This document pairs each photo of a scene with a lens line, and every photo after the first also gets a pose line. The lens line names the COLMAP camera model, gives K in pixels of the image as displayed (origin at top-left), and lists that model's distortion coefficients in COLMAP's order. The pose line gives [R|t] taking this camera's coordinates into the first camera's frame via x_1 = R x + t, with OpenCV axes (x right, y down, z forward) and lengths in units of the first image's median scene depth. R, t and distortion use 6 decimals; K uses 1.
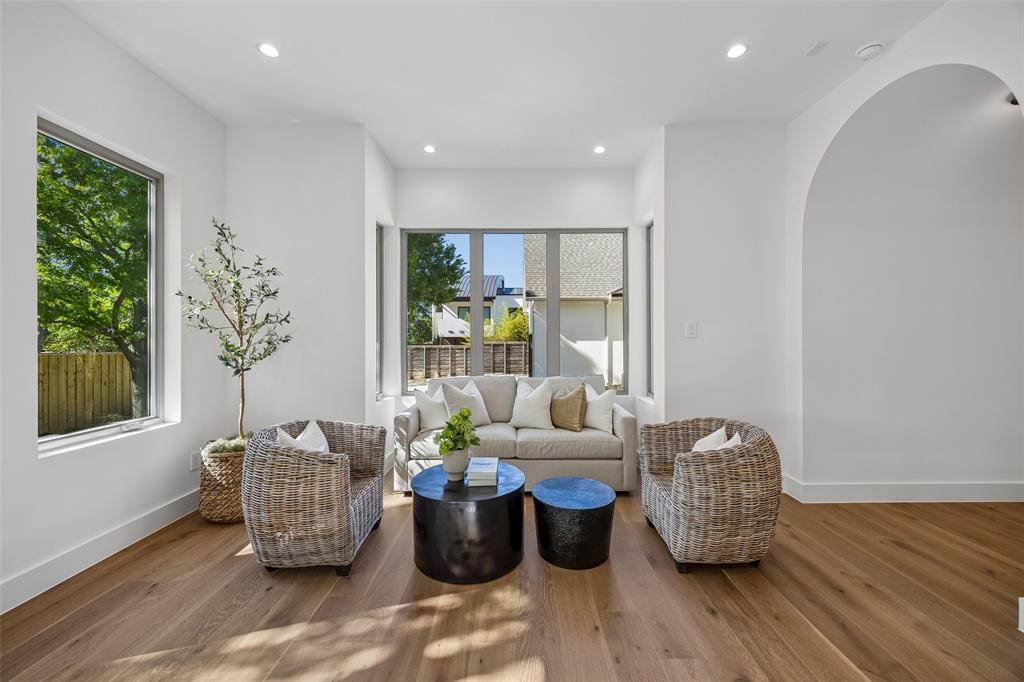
lens RADIAL K [[387.6, 0, 511.1], [0, 387.6, 338.5], [0, 0, 1]] dist [-0.004768, 0.000879]
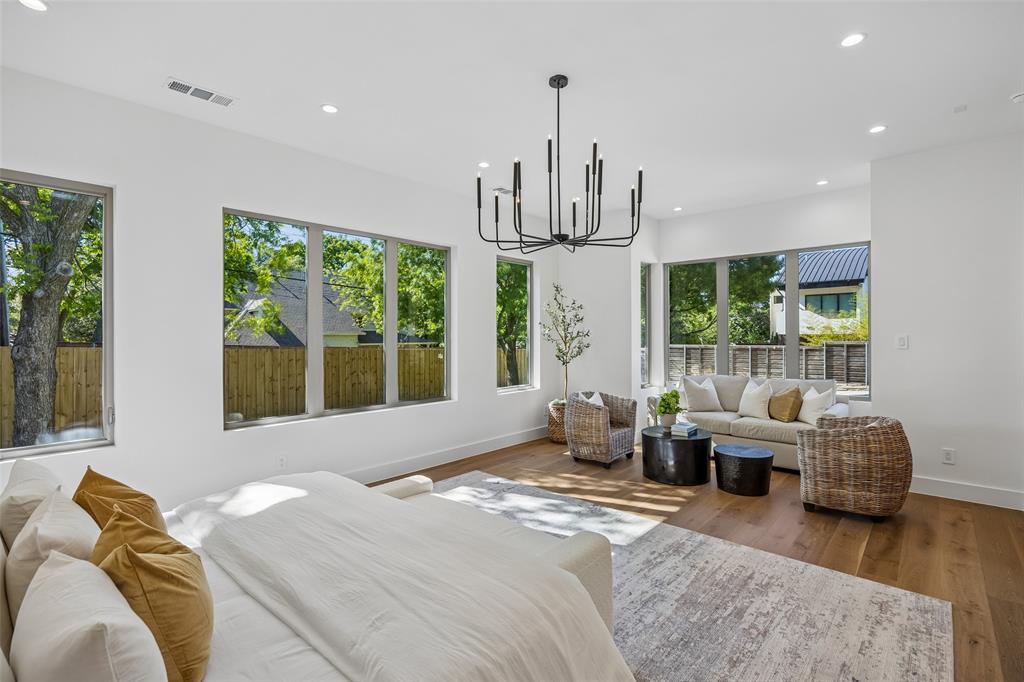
lens RADIAL K [[468.4, 0, 507.0], [0, 468.4, 340.2], [0, 0, 1]] dist [-0.015328, -0.000830]
pose [[0.729750, 0.005048, -0.683696, 0.615879], [0.004127, 0.999922, 0.011788, -0.052865], [0.683702, -0.011425, 0.729672, -0.808262]]
